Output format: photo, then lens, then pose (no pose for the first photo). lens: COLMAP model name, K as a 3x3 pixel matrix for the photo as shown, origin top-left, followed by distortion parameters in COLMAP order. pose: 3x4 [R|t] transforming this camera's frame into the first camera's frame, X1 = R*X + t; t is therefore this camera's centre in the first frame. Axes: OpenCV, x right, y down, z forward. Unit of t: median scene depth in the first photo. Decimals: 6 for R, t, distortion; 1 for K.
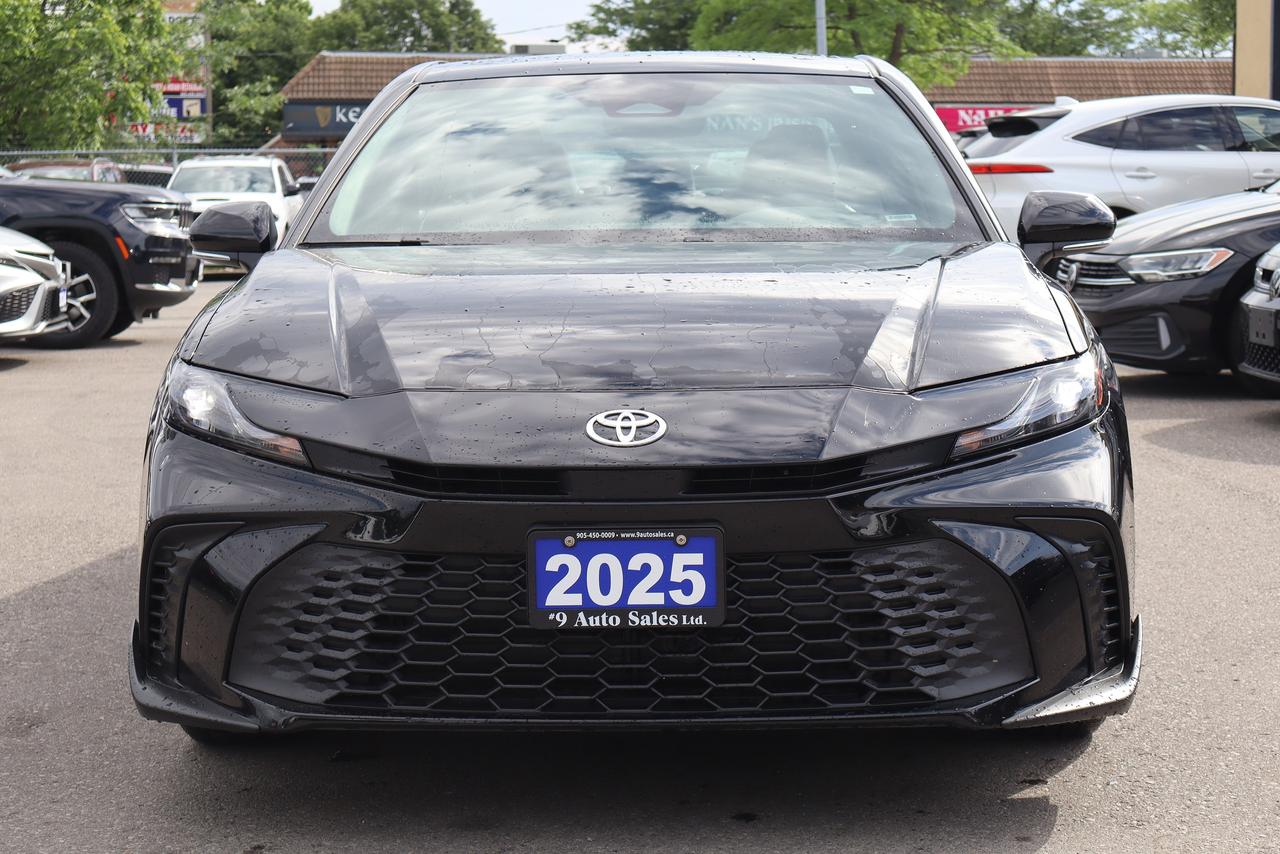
lens RADIAL K [[2618.8, 0, 640.0], [0, 2618.8, 427.0], [0, 0, 1]] dist [-0.002733, 0.279159]
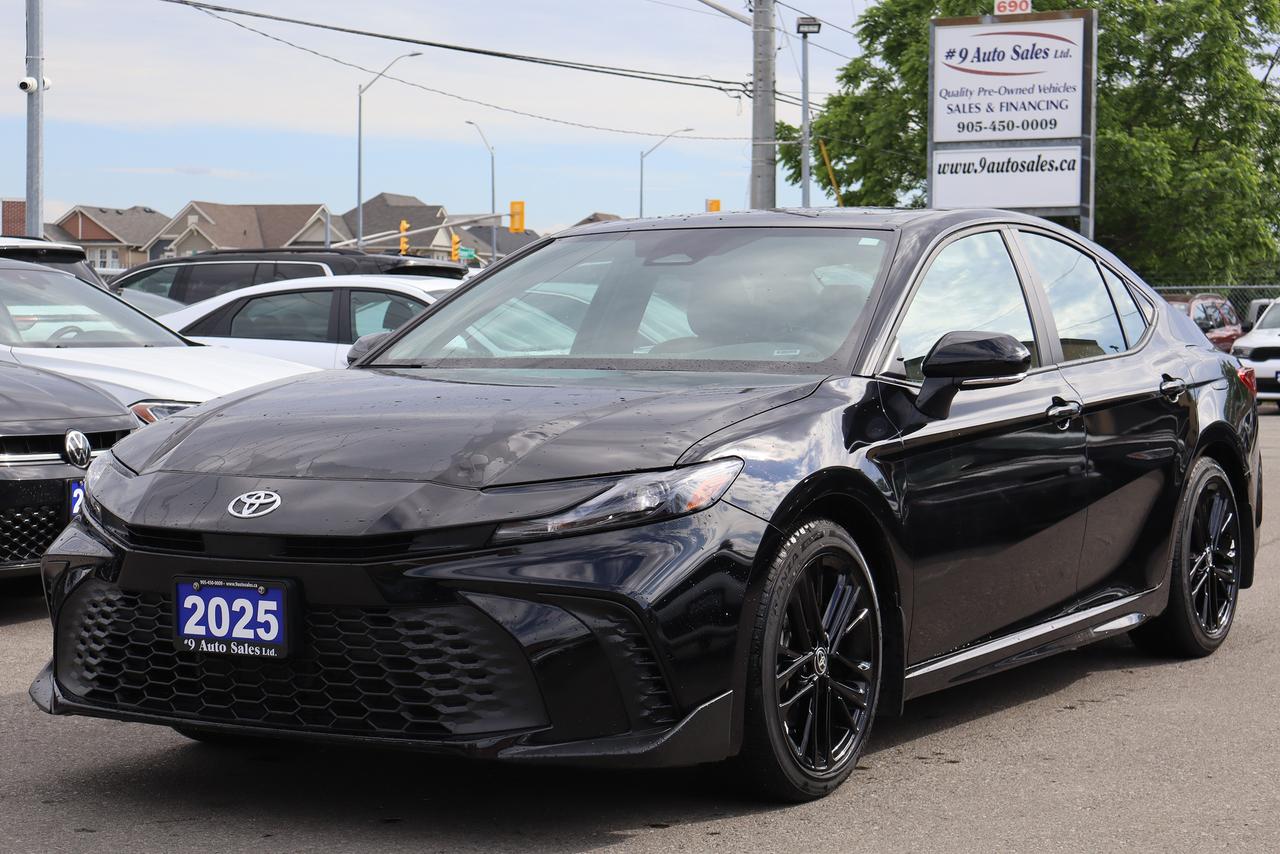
lens RADIAL K [[2618.8, 0, 640.0], [0, 2618.8, 427.0], [0, 0, 1]] dist [-0.002733, 0.279159]
pose [[0.867578, 0.031042, -0.496331, 0.816360], [-0.055806, 0.997823, -0.035142, -0.003090], [0.494159, 0.058187, 0.867422, -0.053398]]
